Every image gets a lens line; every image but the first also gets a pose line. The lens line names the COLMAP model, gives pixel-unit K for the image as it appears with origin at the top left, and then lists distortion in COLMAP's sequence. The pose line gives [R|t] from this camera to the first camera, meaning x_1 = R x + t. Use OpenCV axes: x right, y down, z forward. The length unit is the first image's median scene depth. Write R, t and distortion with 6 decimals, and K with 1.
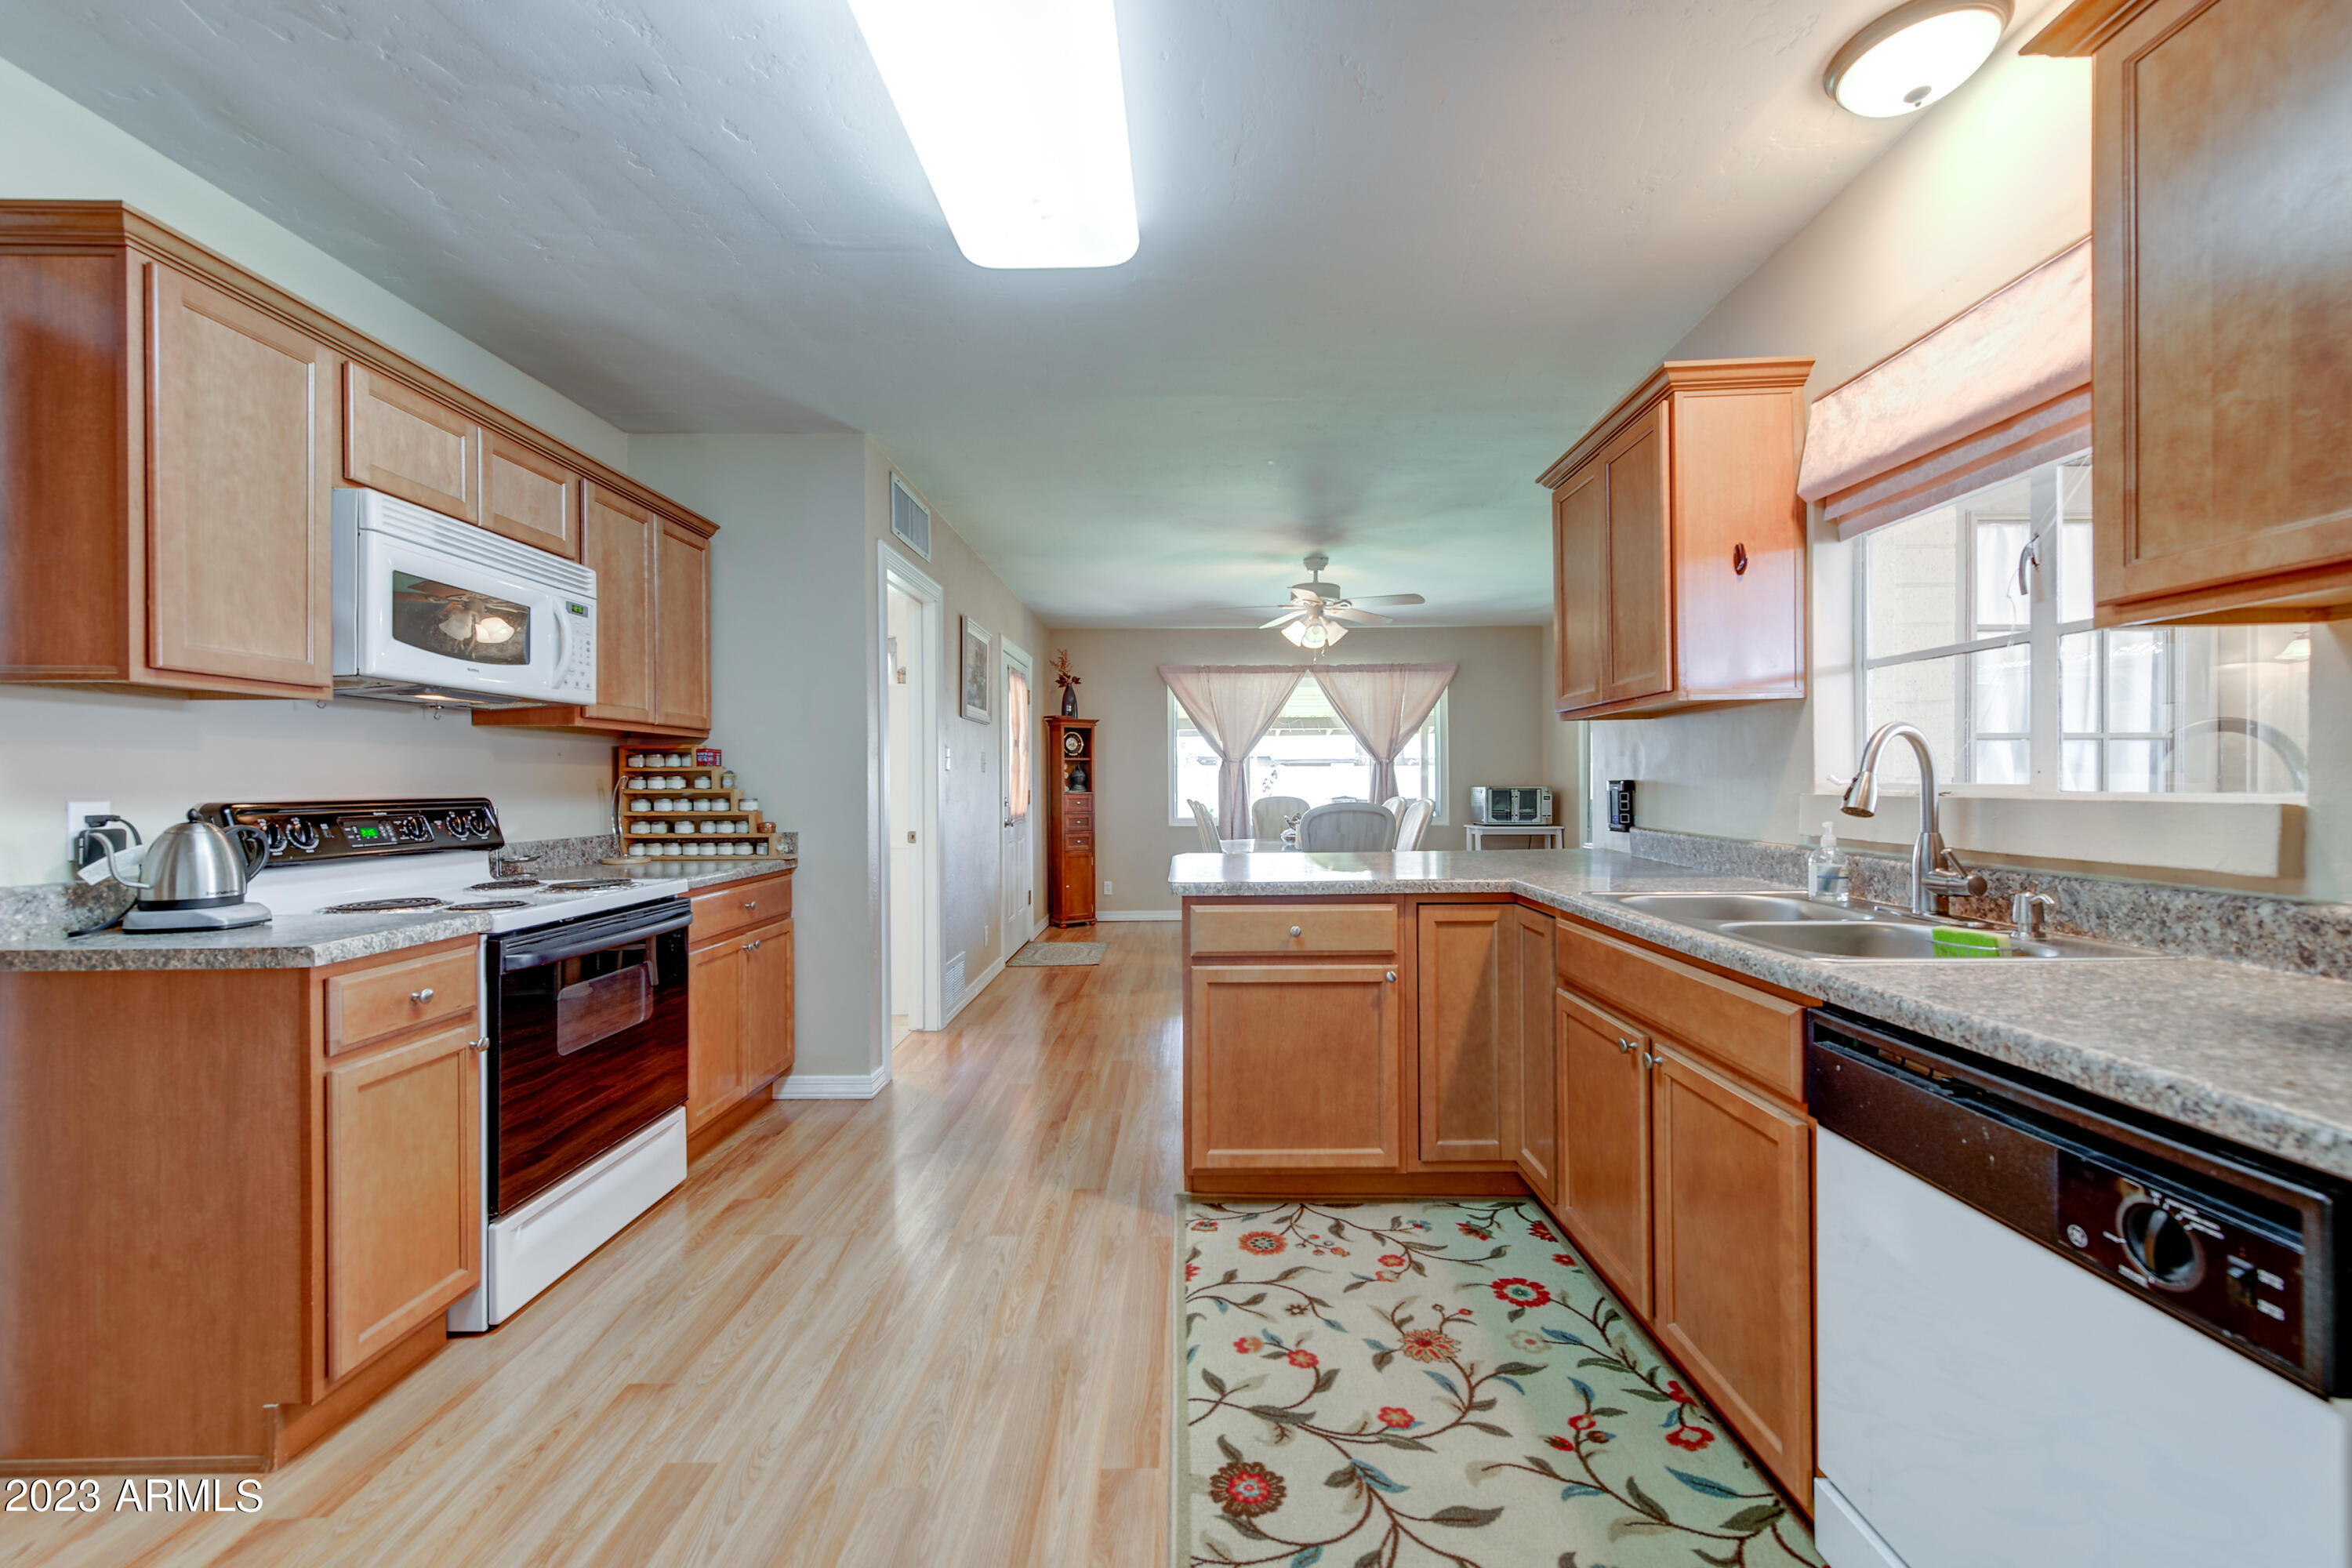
lens RADIAL K [[947.6, 0, 1176.9], [0, 947.6, 788.0], [0, 0, 1]] dist [0.003823, -0.000343]
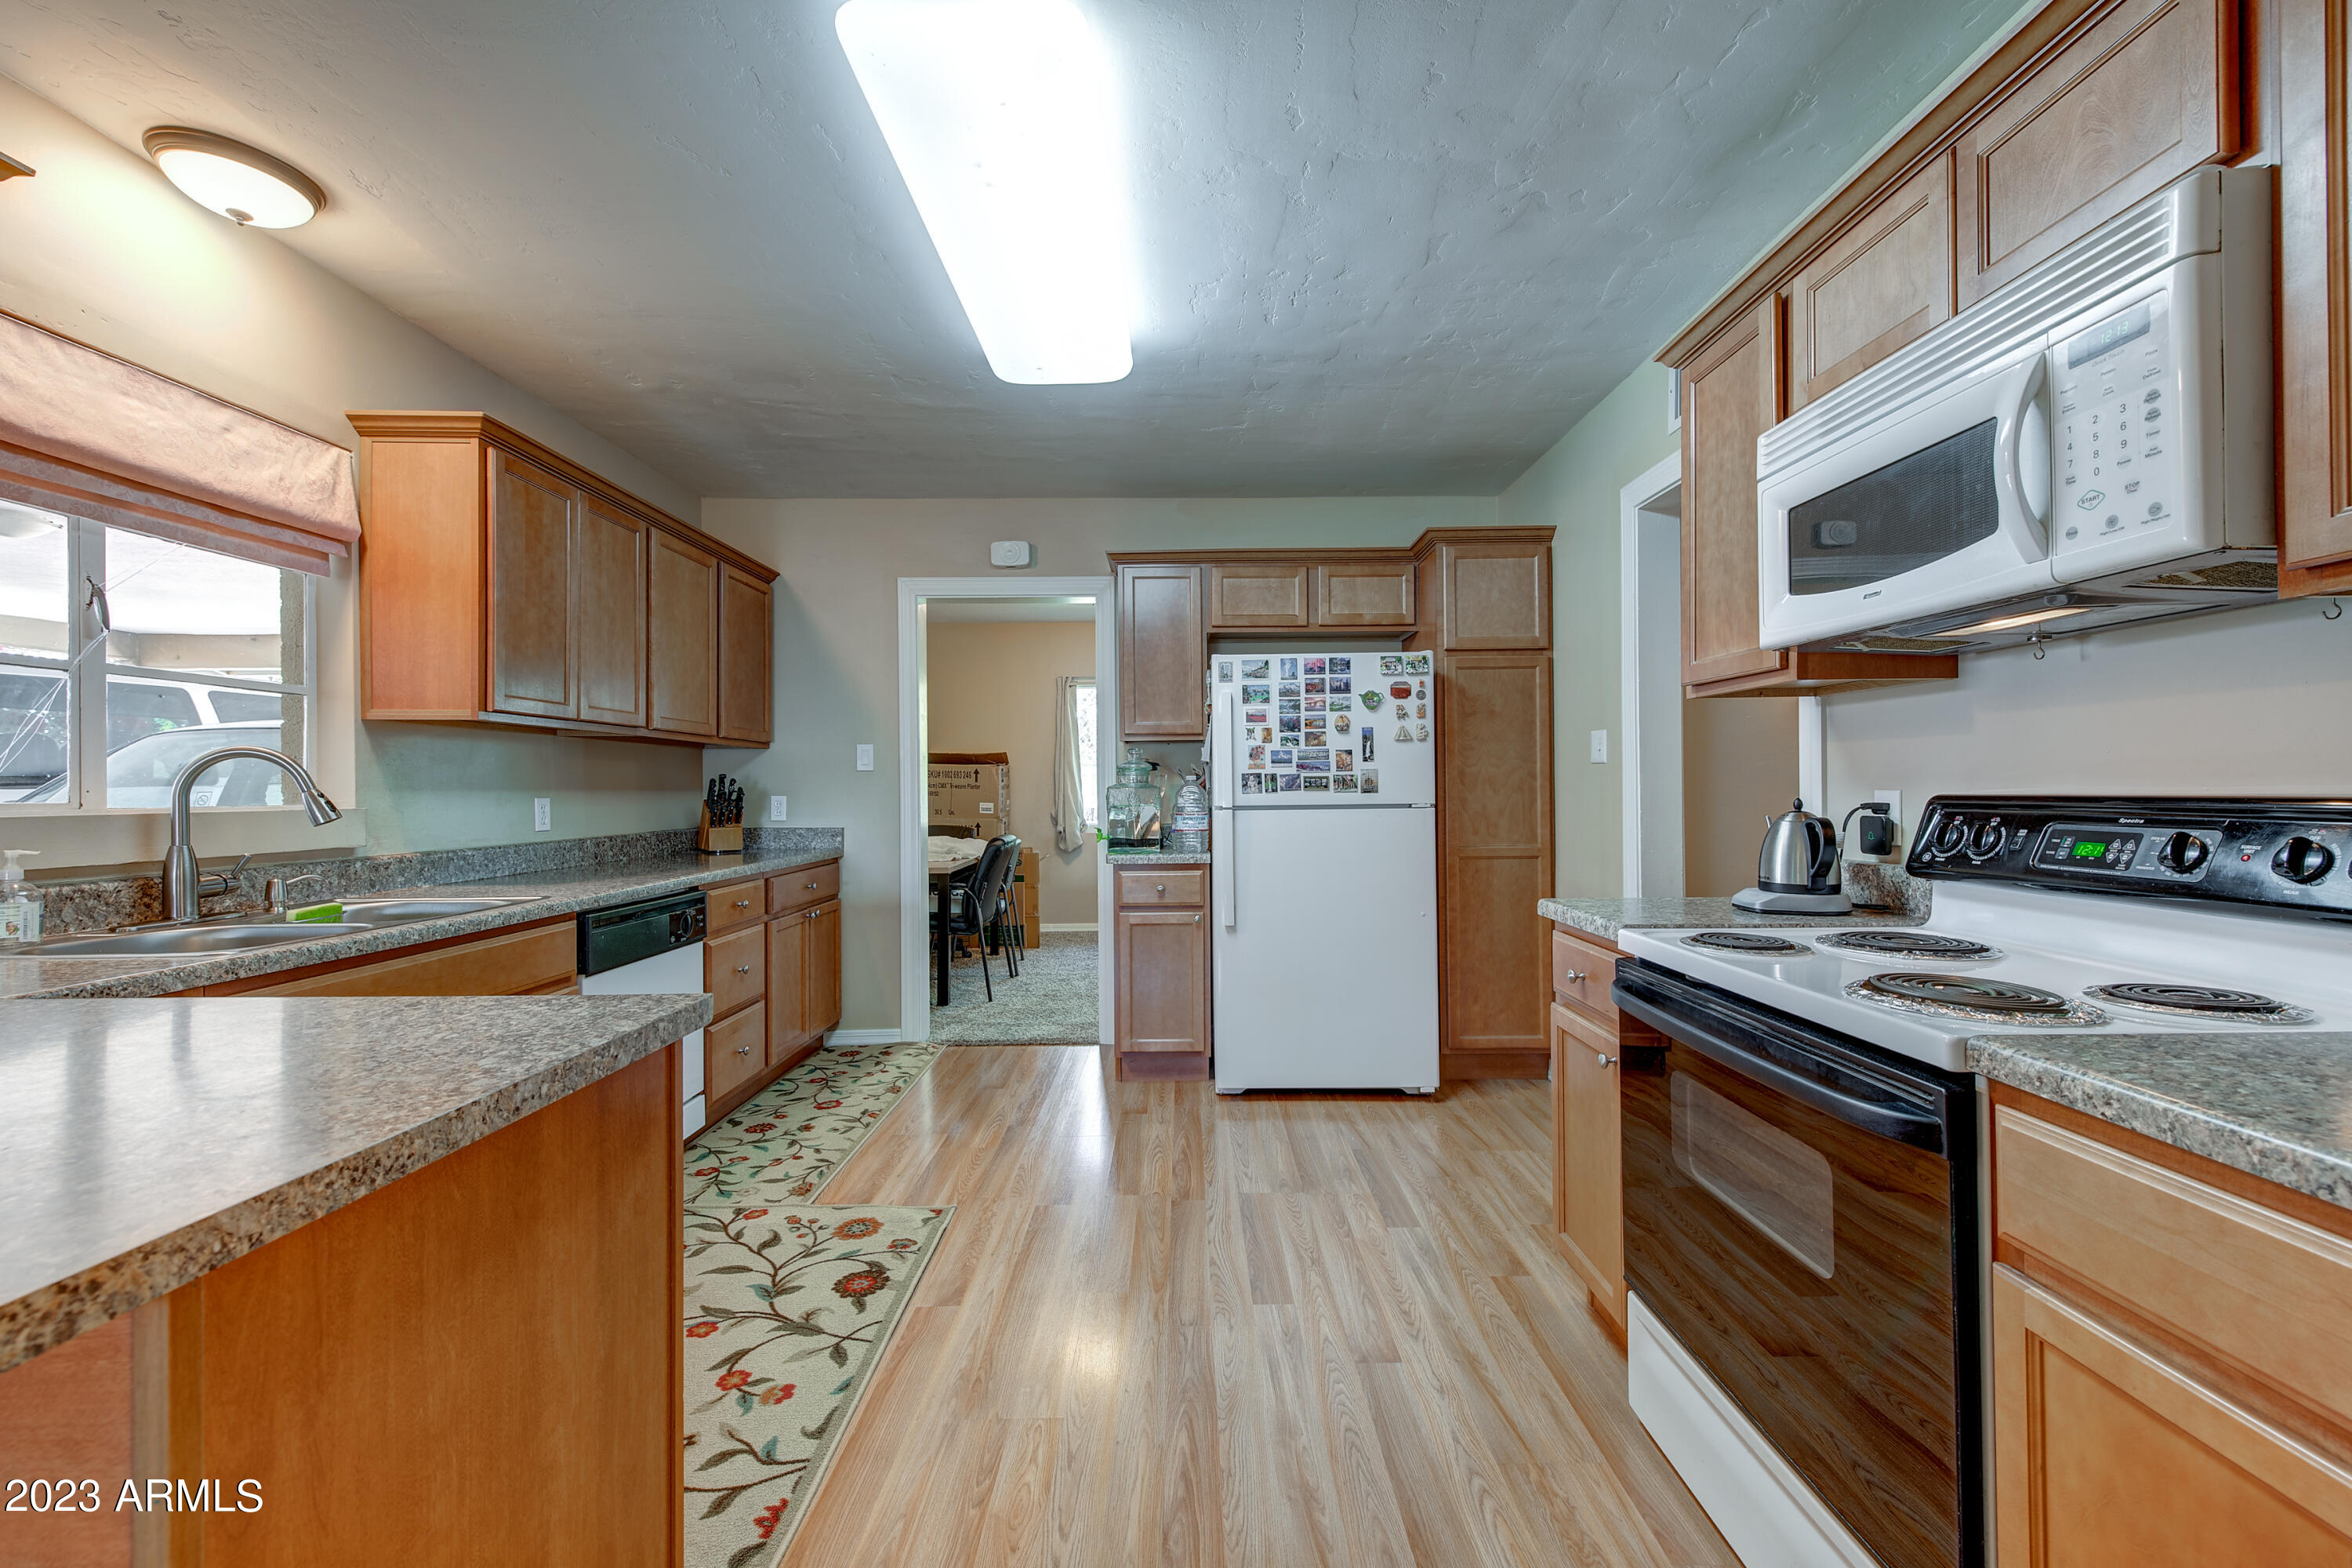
lens RADIAL K [[947.6, 0, 1185.7], [0, 947.6, 779.0], [0, 0, 1]] dist [0.003823, -0.000343]
pose [[-0.999694, 0.016099, -0.018784, -0.343131], [0.016149, 0.999866, -0.002530, -0.008177], [0.018741, -0.002833, -0.999820, 2.099277]]
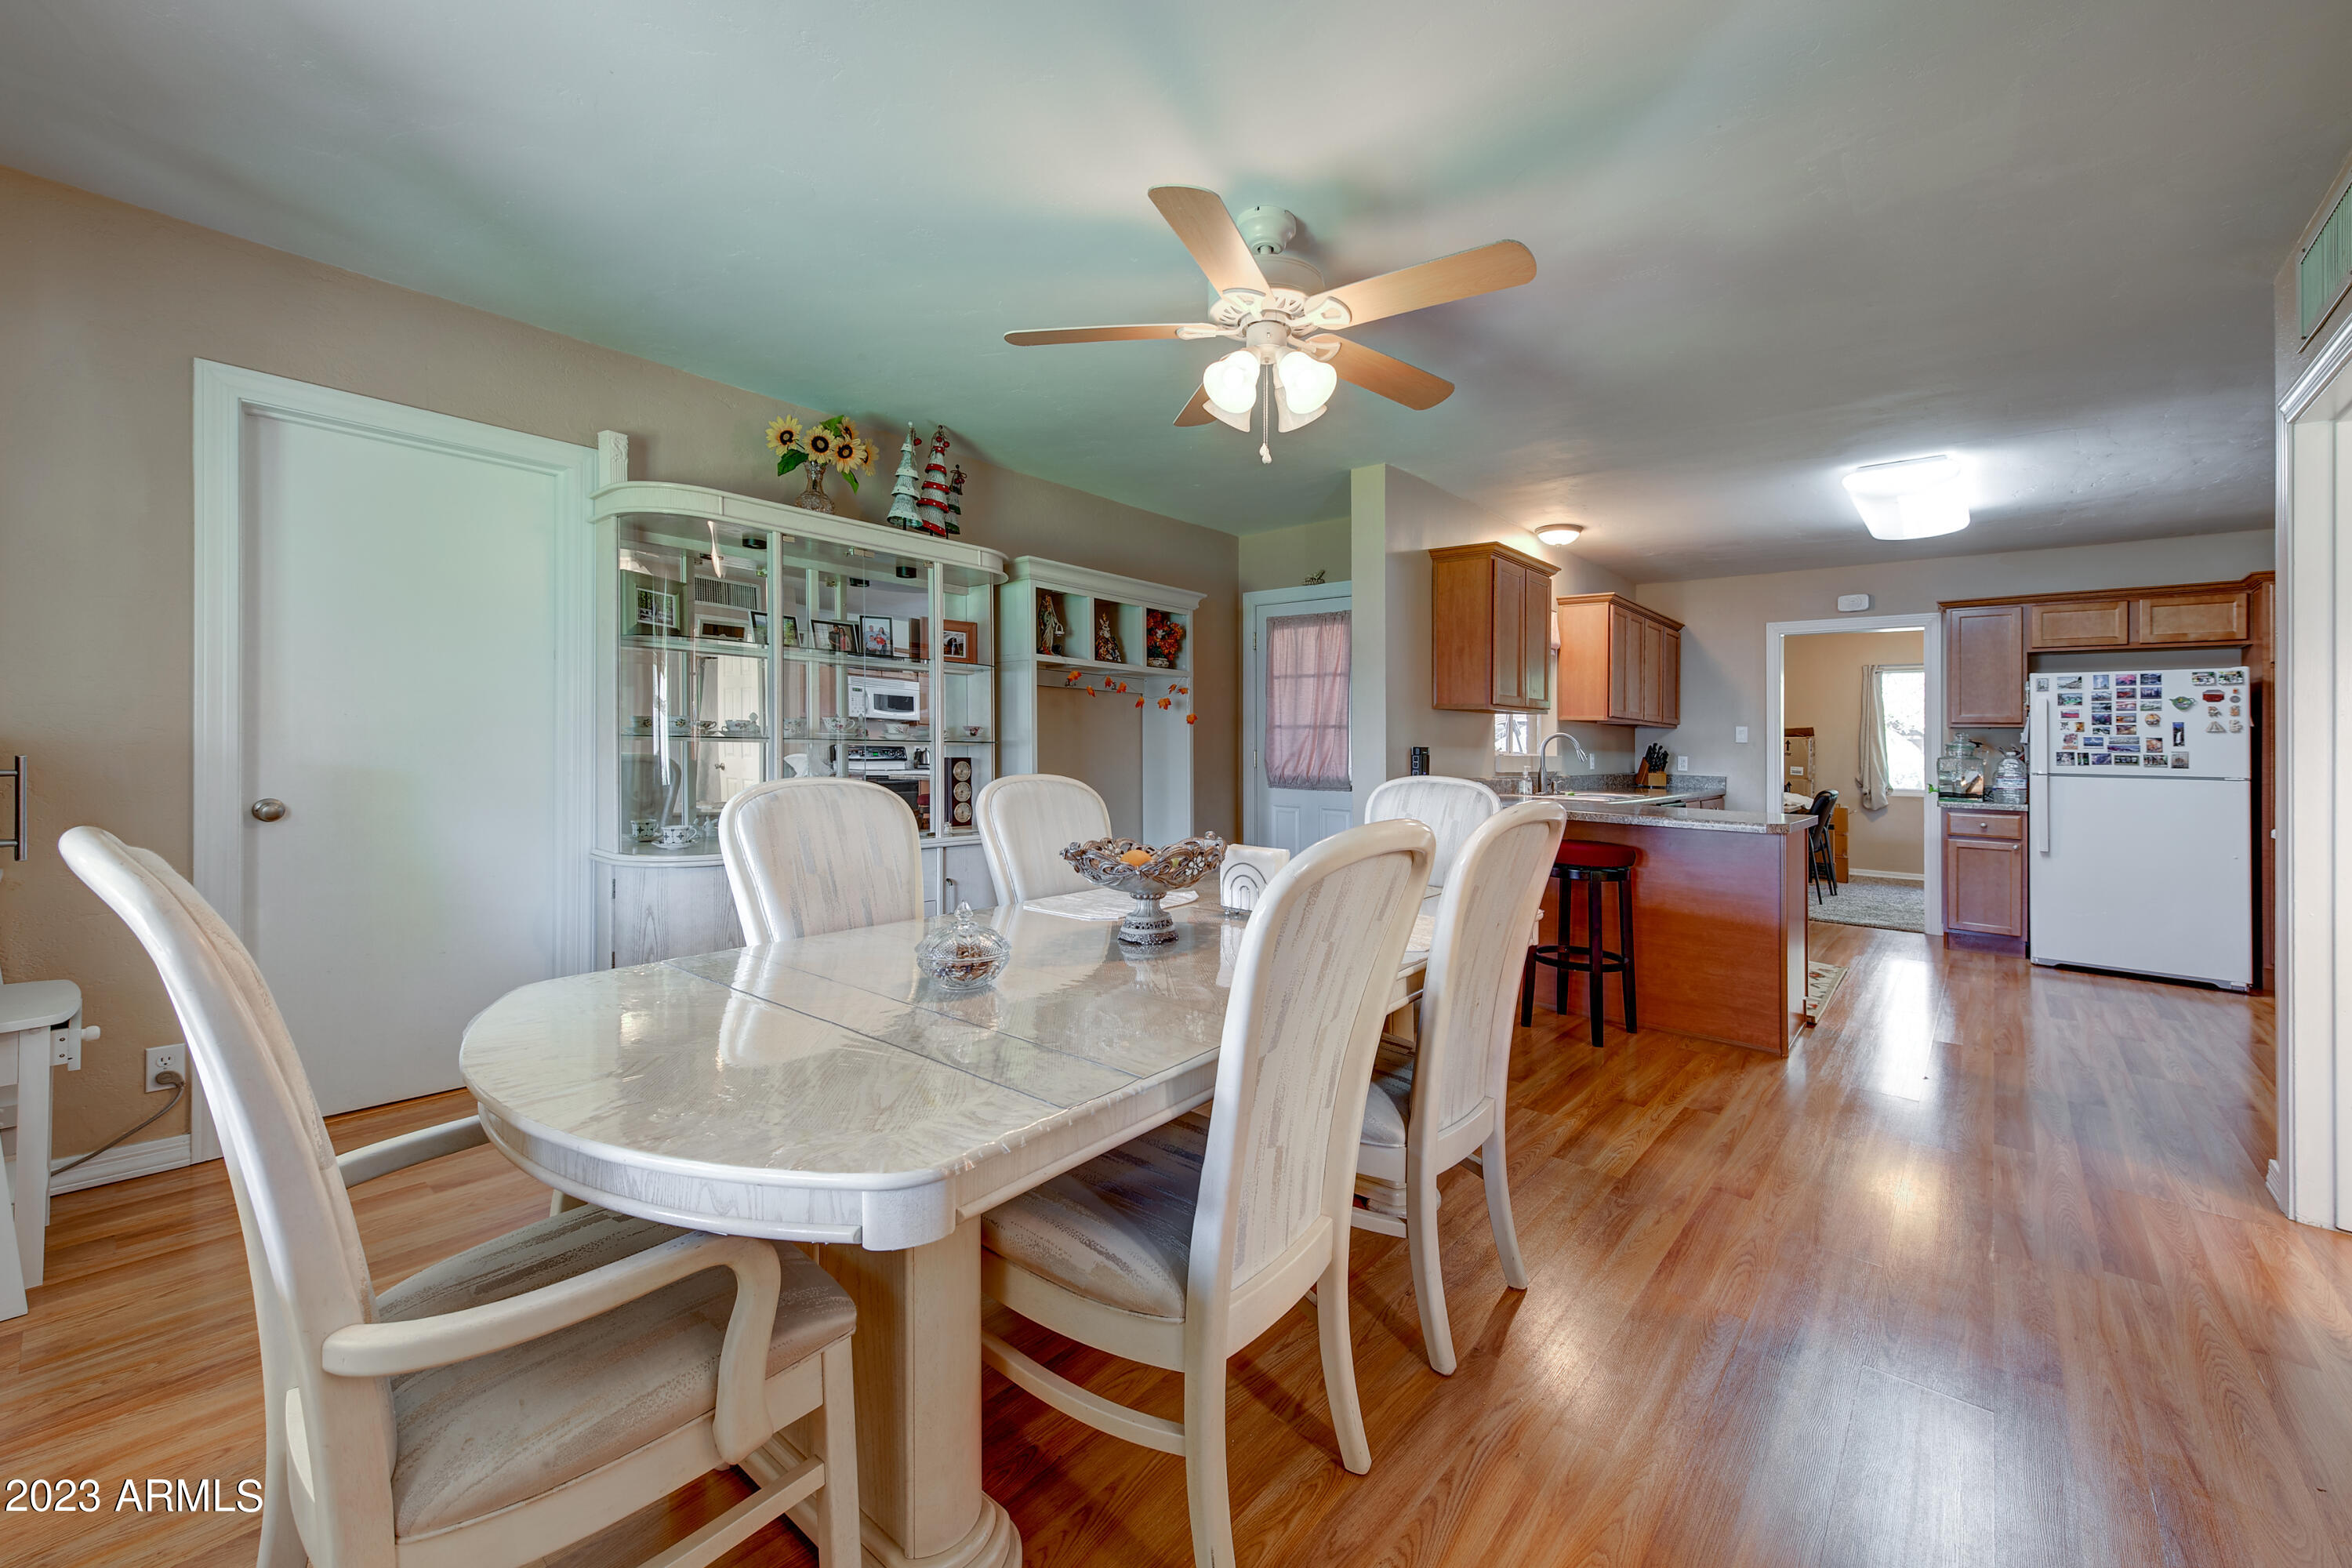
lens RADIAL K [[947.6, 0, 1160.8], [0, 947.6, 721.5], [0, 0, 1]] dist [0.003823, -0.000343]
pose [[-0.758188, 0.007179, 0.651996, -0.324346], [-0.011155, 0.999650, -0.023979, -0.012435], [-0.651940, -0.025454, -0.757843, 3.376475]]
